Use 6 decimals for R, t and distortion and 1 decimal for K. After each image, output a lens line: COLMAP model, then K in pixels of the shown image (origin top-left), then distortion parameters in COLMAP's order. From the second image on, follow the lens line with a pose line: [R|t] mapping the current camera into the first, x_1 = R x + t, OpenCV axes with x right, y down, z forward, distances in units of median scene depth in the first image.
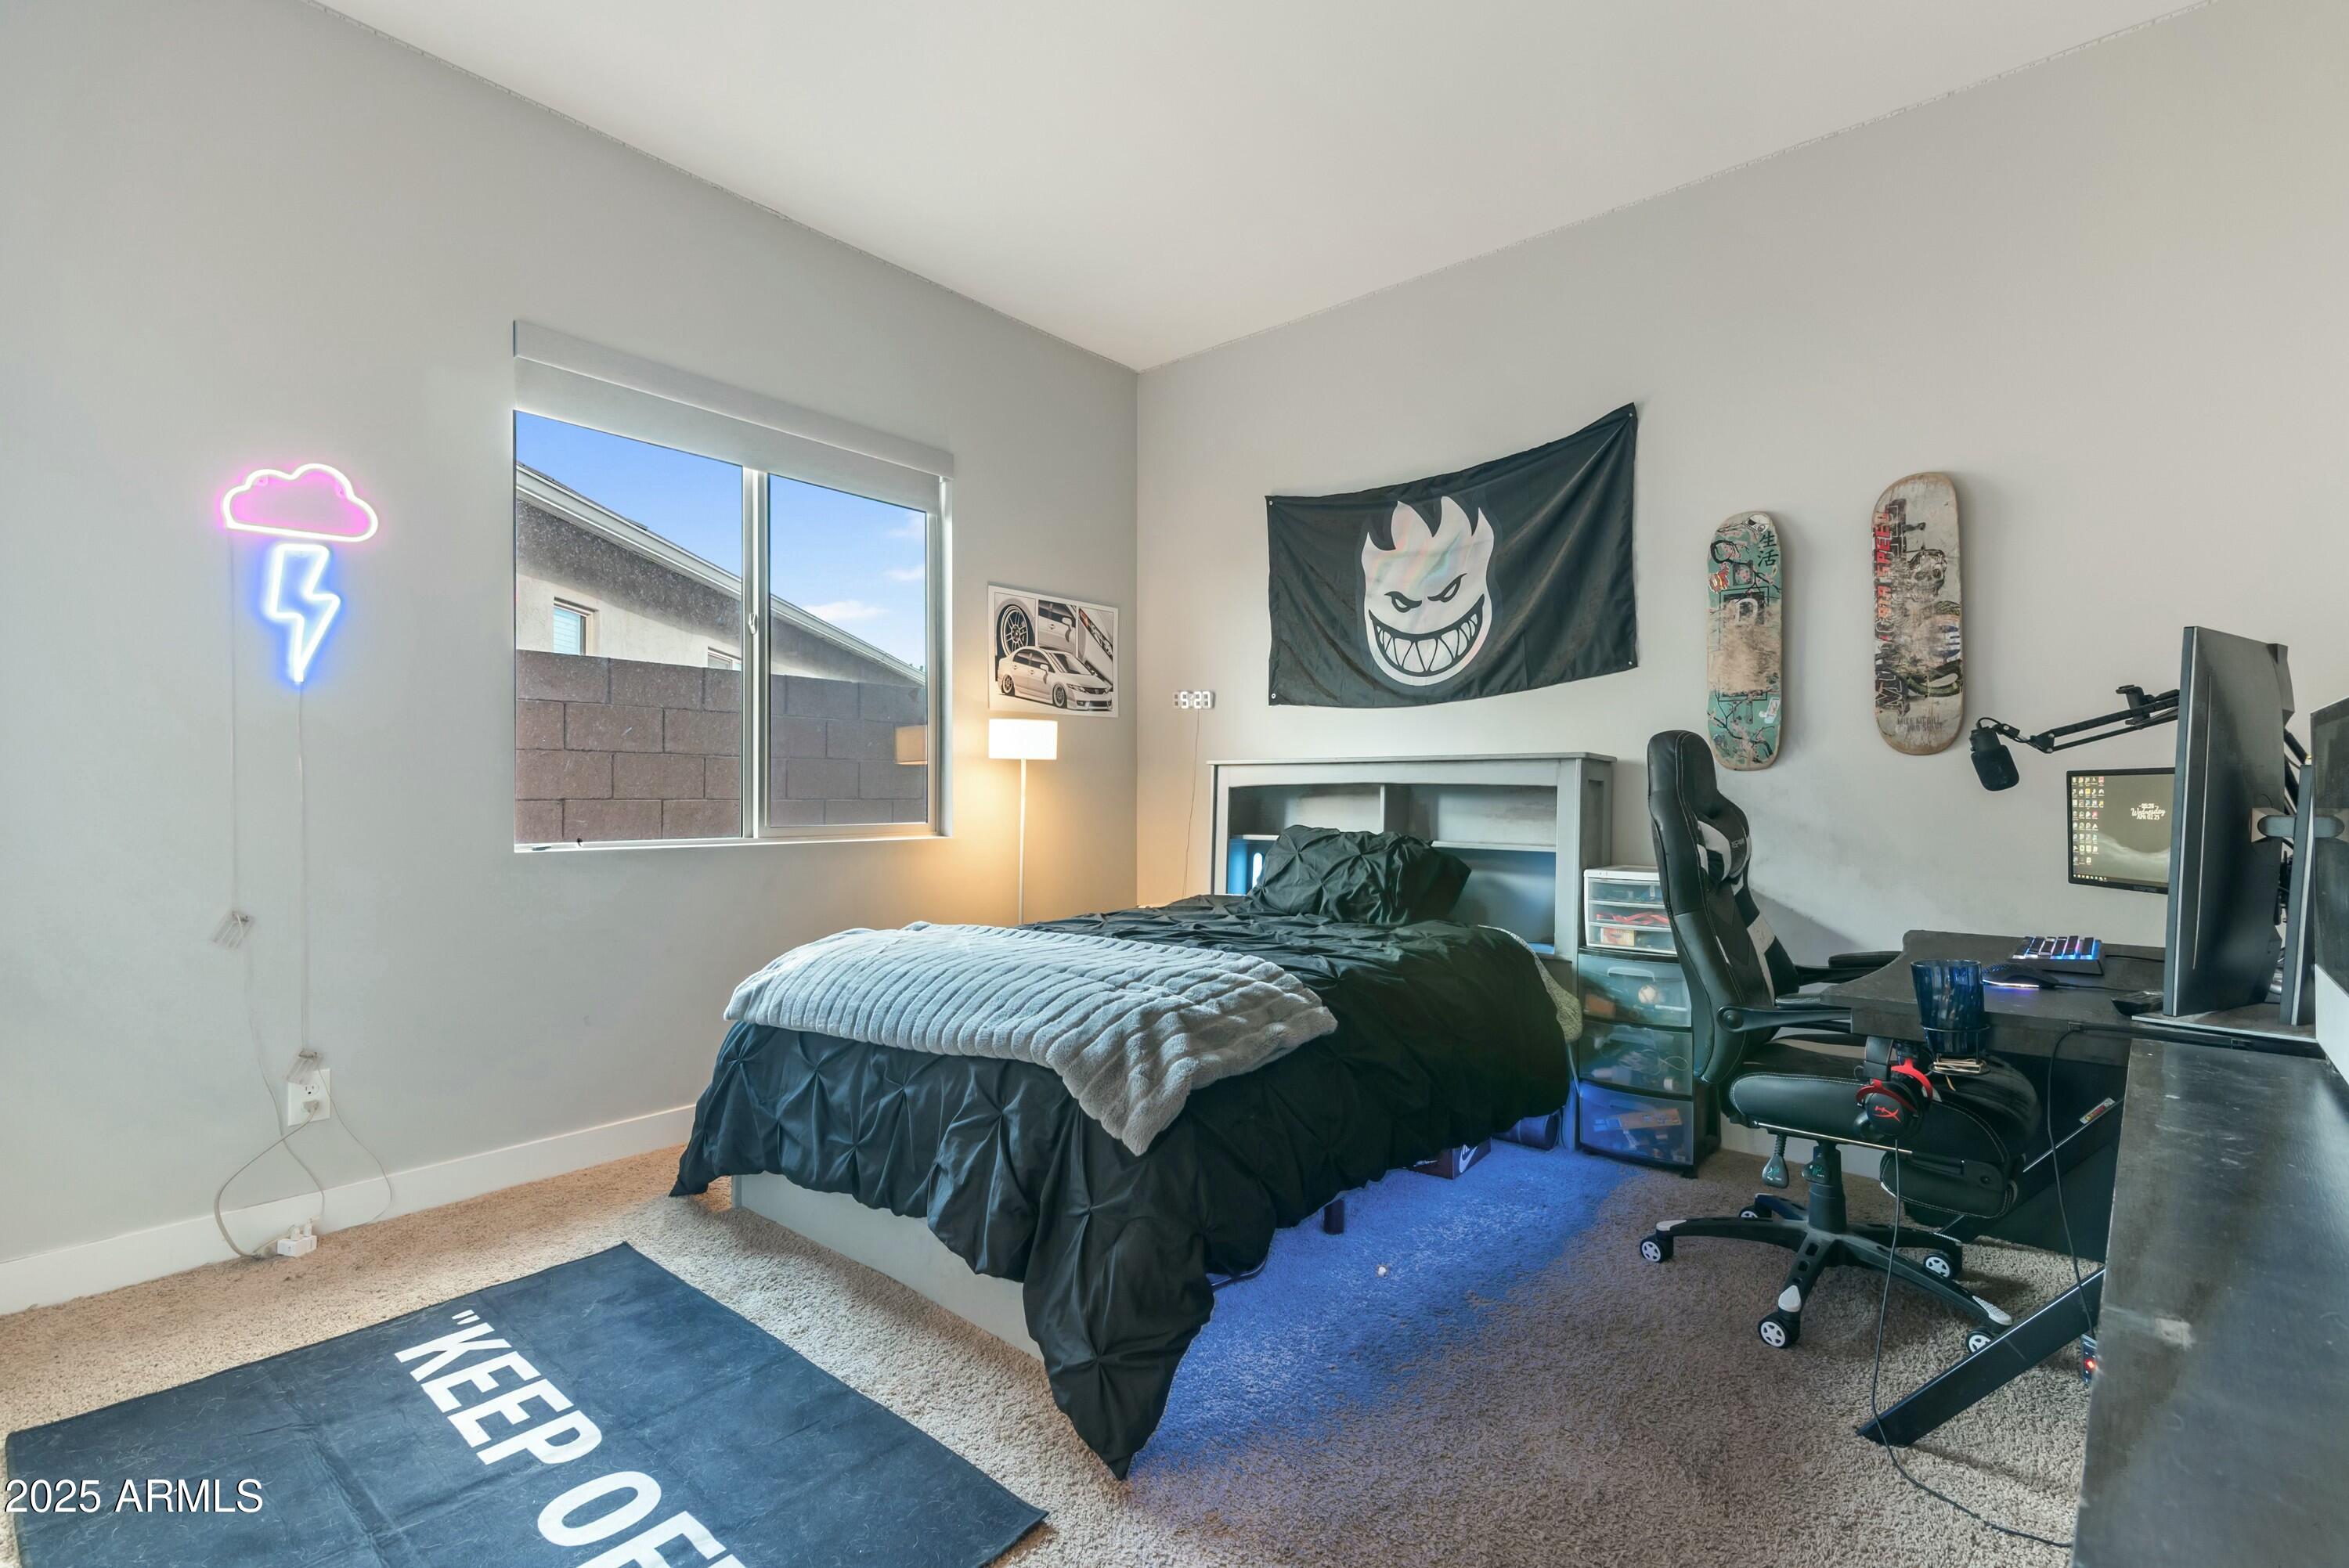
lens RADIAL K [[1069.7, 0, 1175.3], [0, 1069.7, 787.7], [0, 0, 1]] dist [0.015575, -0.000504]
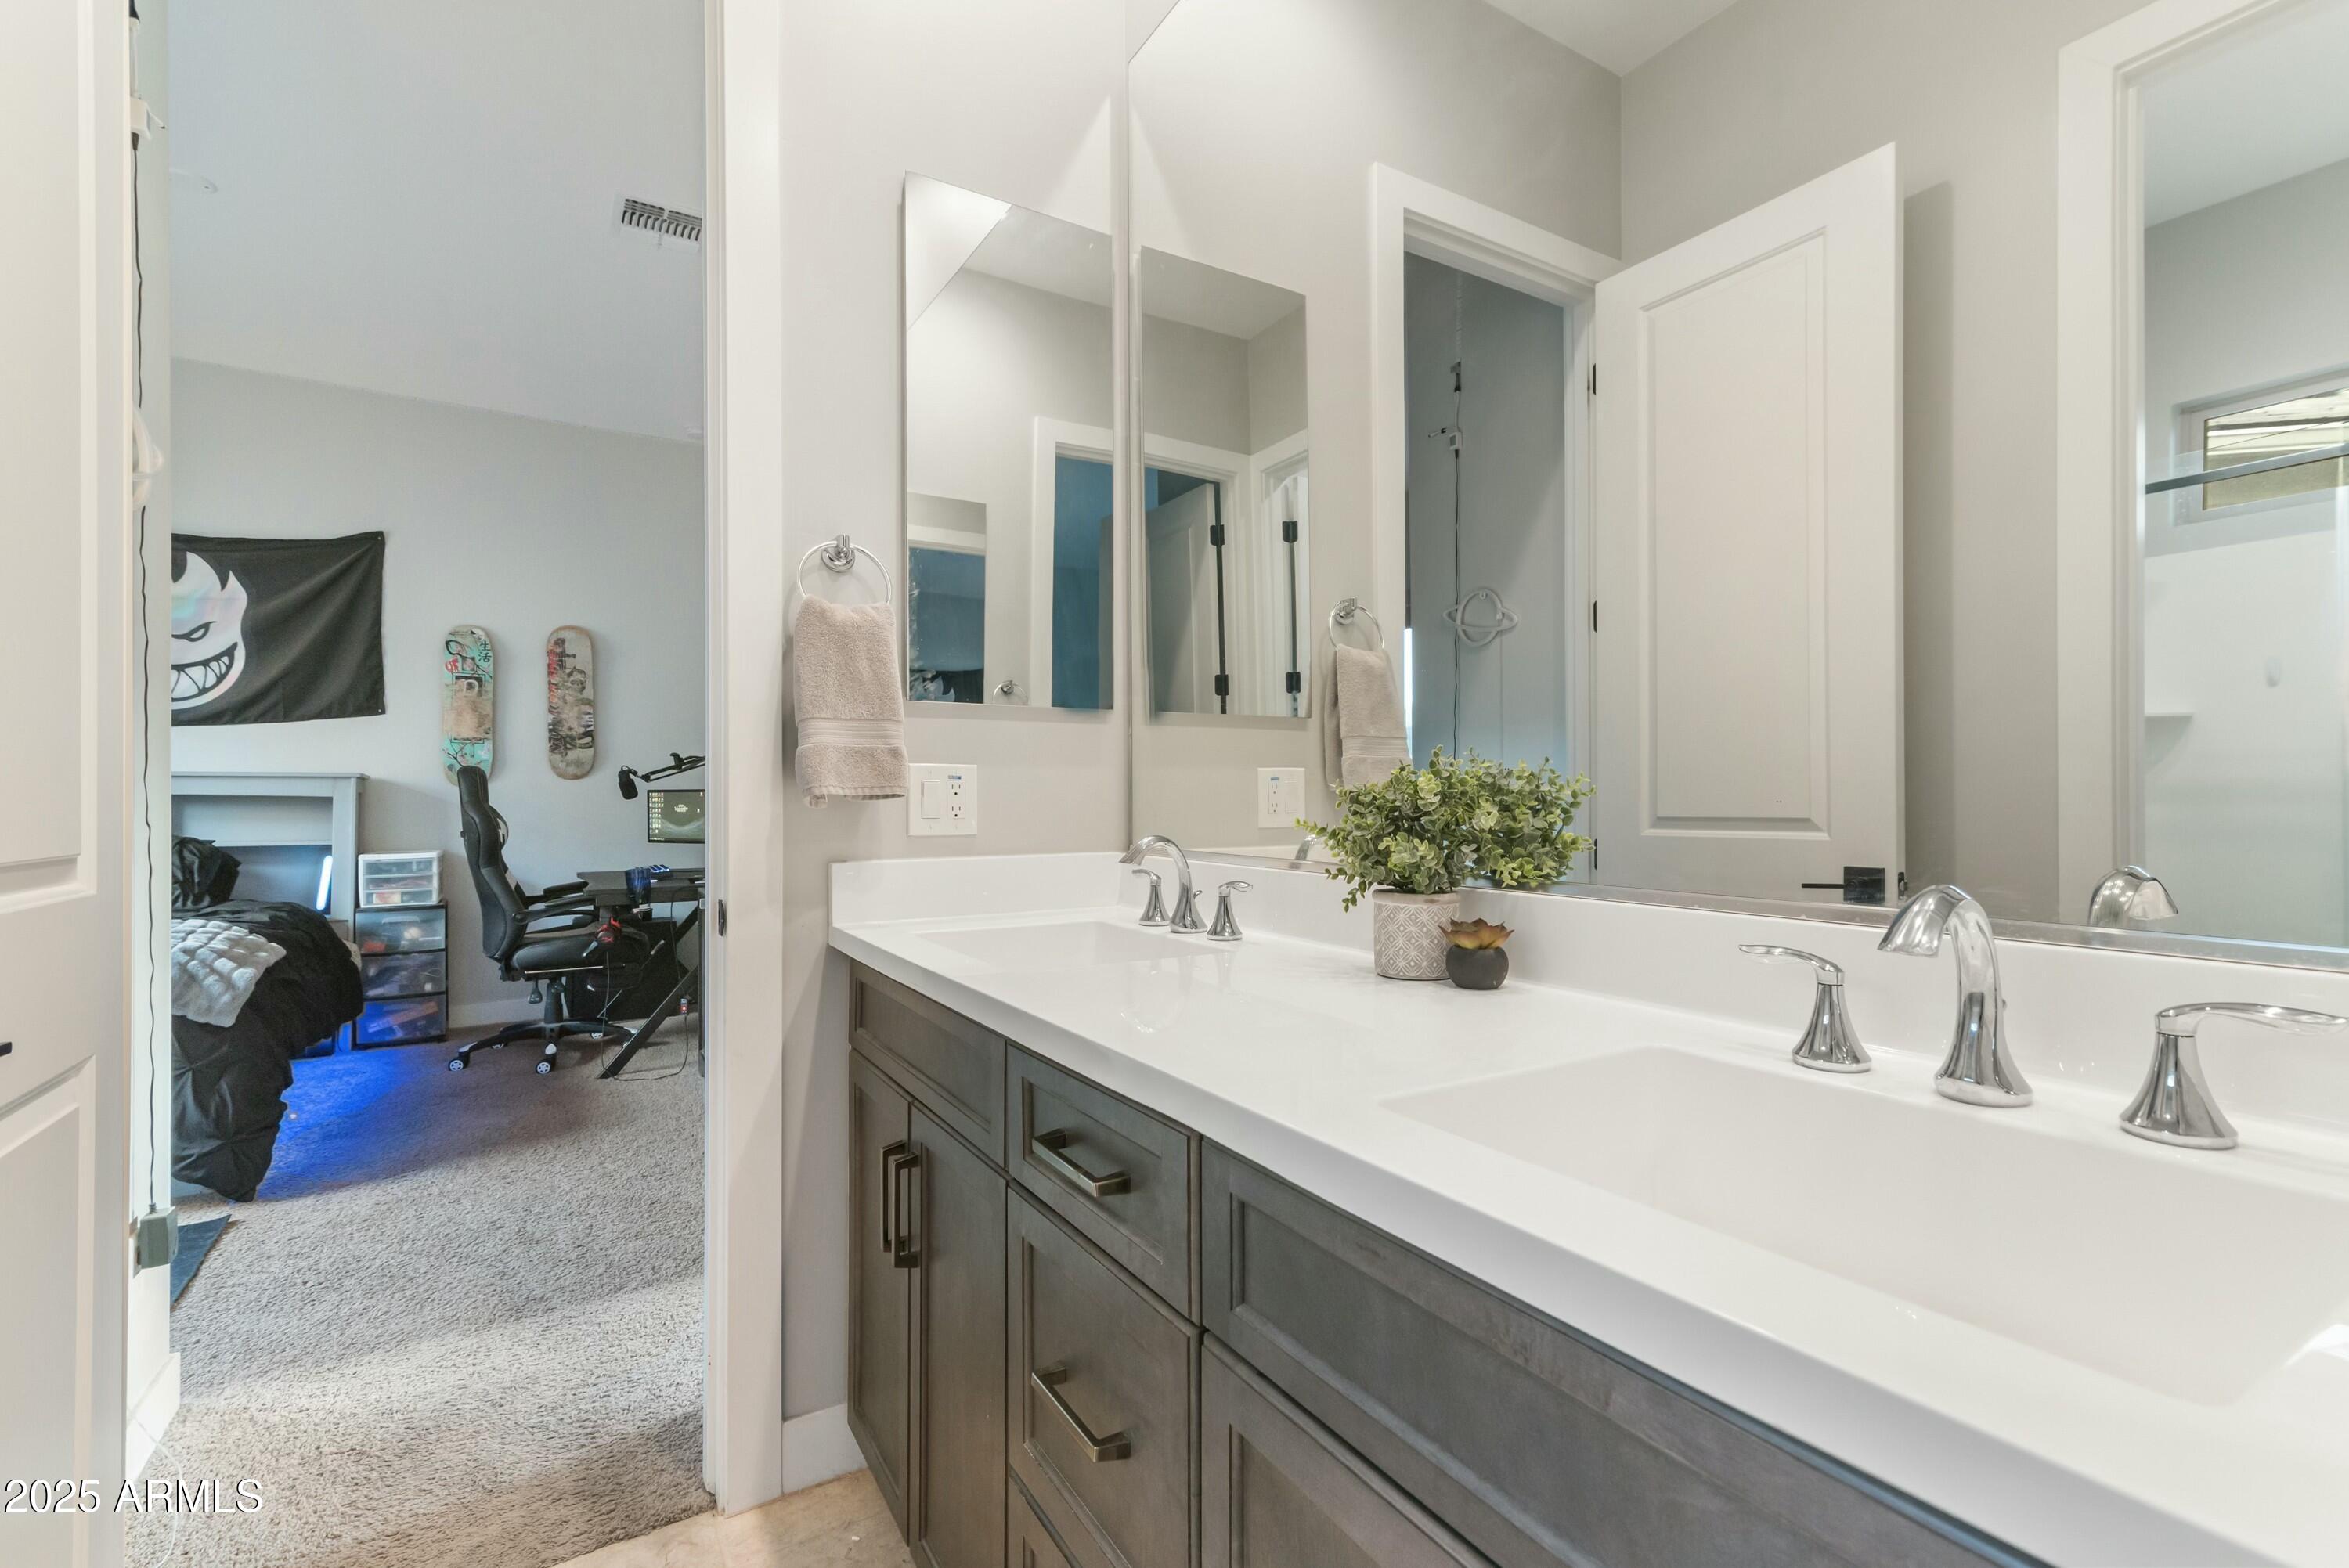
lens RADIAL K [[1069.7, 0, 1175.3], [0, 1069.7, 787.7], [0, 0, 1]] dist [0.015575, -0.000504]
pose [[0.321864, 0.006376, 0.946765, -0.670275], [-0.001426, 0.999979, -0.006250, -0.006459], [-0.946785, 0.000662, 0.321866, -0.528878]]
